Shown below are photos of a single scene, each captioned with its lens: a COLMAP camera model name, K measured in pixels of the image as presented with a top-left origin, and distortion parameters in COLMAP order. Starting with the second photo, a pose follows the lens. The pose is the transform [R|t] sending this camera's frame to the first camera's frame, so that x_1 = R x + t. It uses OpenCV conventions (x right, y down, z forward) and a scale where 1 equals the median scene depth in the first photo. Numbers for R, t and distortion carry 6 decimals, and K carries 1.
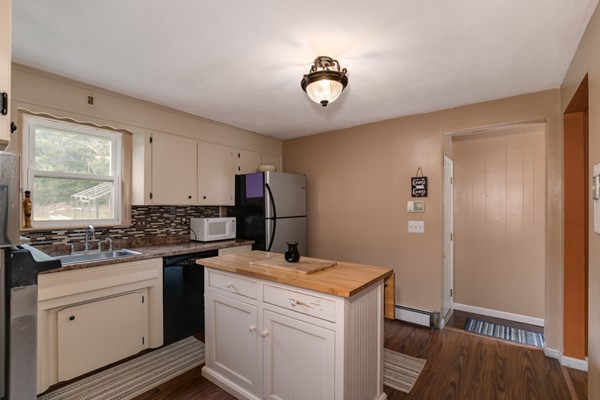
lens RADIAL K [[273.7, 0, 298.3], [0, 273.7, 206.3], [0, 0, 1]] dist [-0.025352, -0.000097]
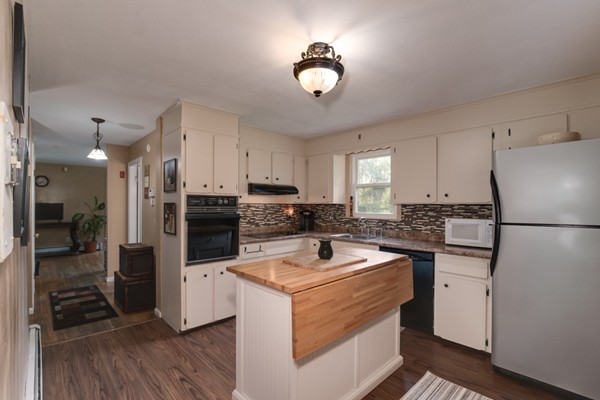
lens RADIAL K [[273.7, 0, 298.3], [0, 273.7, 206.3], [0, 0, 1]] dist [-0.025352, -0.000097]
pose [[-0.151456, 0.003639, -0.988457, 0.676149], [-0.003802, 0.999984, 0.004264, 0.002853], [0.988457, 0.004403, -0.151440, 0.707850]]
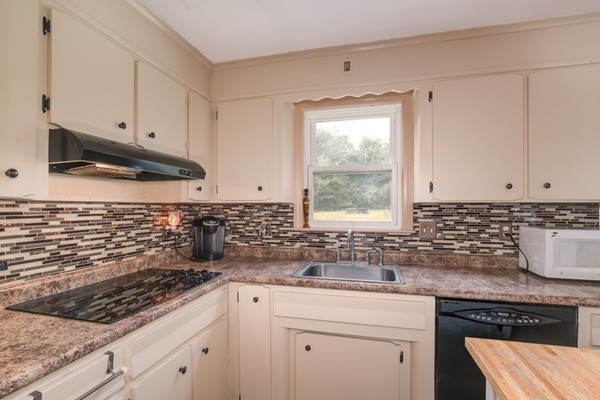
lens RADIAL K [[281.8, 0, 299.4], [0, 281.8, 208.4], [0, 0, 1]] dist [-0.018494, -0.000024]
pose [[0.390819, 0.003797, -0.920460, -0.071521], [0.000332, 0.999991, 0.004266, 0.005711], [0.920468, -0.001972, 0.390814, 0.446727]]
